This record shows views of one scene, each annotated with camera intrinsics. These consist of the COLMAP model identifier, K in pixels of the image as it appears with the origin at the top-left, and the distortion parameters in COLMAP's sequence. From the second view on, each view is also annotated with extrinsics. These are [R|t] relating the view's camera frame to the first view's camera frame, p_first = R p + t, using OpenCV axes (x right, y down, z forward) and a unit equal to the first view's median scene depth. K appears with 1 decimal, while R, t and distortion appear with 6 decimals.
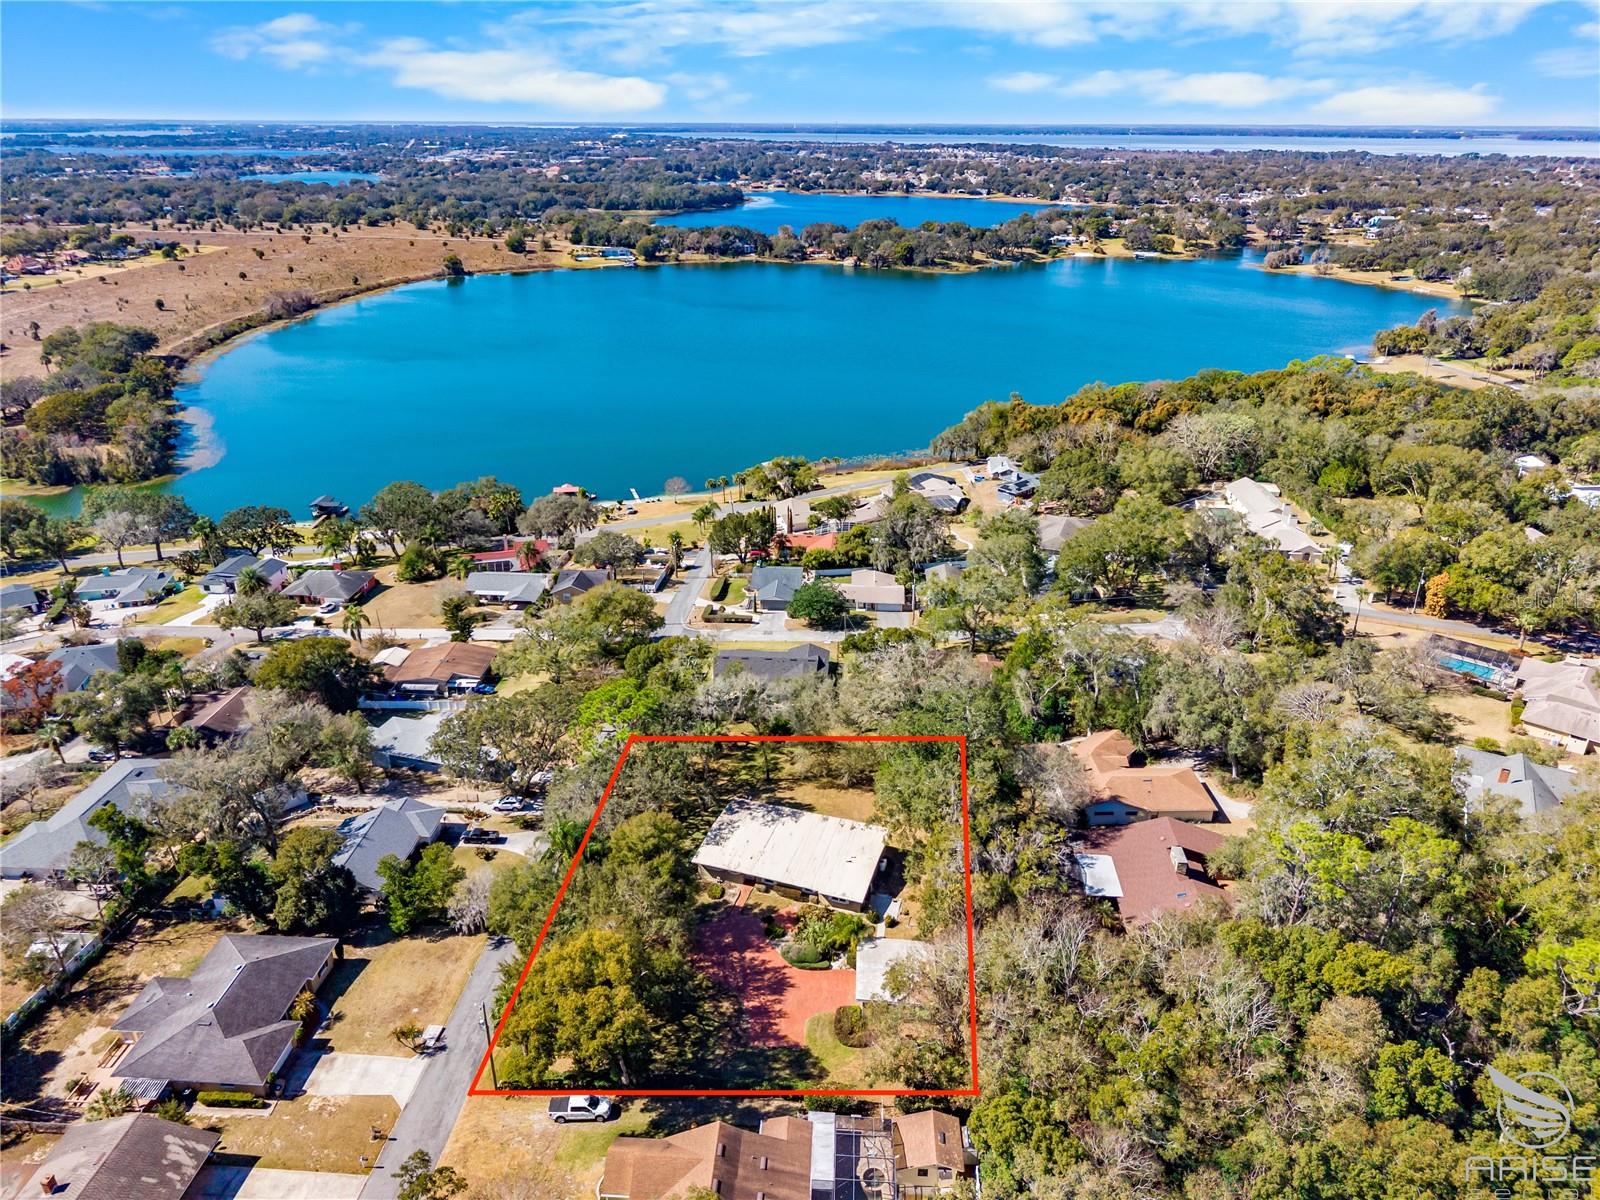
lens RADIAL K [[1115.8, 0, 800.0], [0, 1115.8, 600.0], [0, 0, 1]] dist [0.006963, -0.009620]
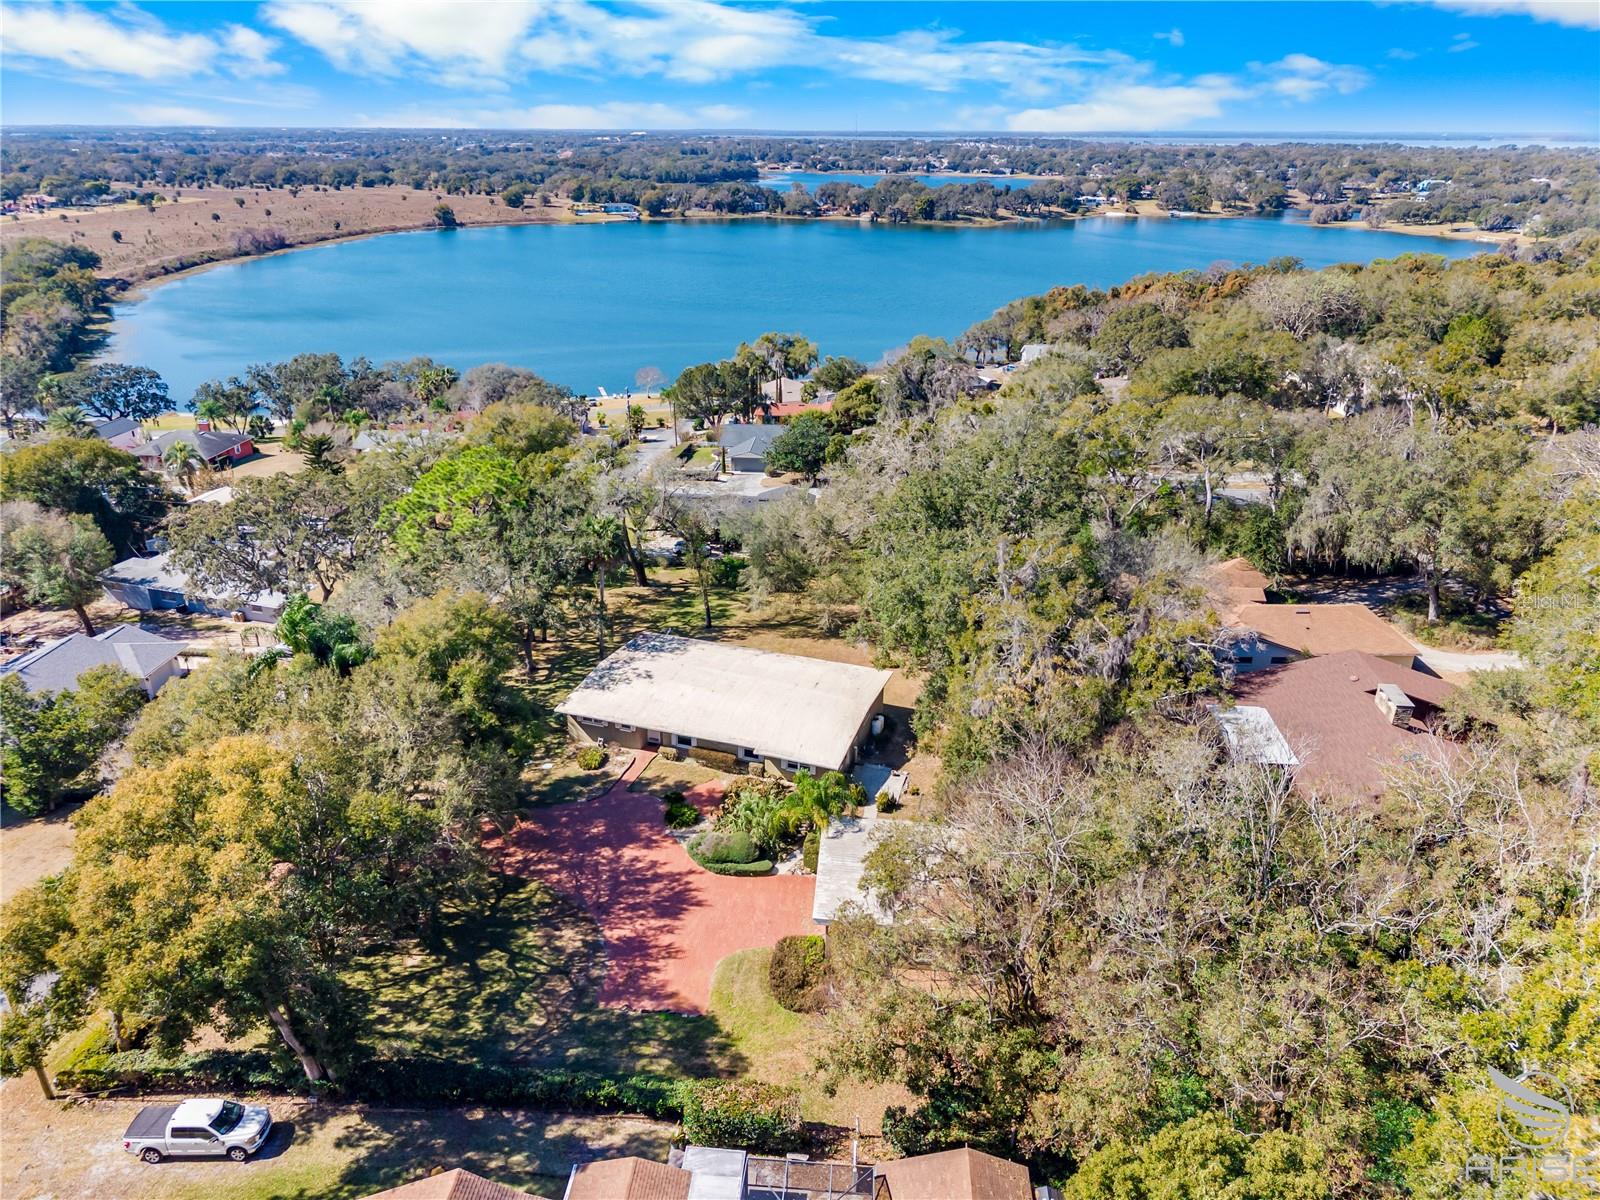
lens RADIAL K [[1115.8, 0, 800.0], [0, 1115.8, 600.0], [0, 0, 1]] dist [0.006963, -0.009620]
pose [[0.999841, 0.008300, -0.015777, 0.016269], [-0.008416, 0.999938, -0.007289, 0.068524], [0.015715, 0.007420, 0.999849, 0.156421]]
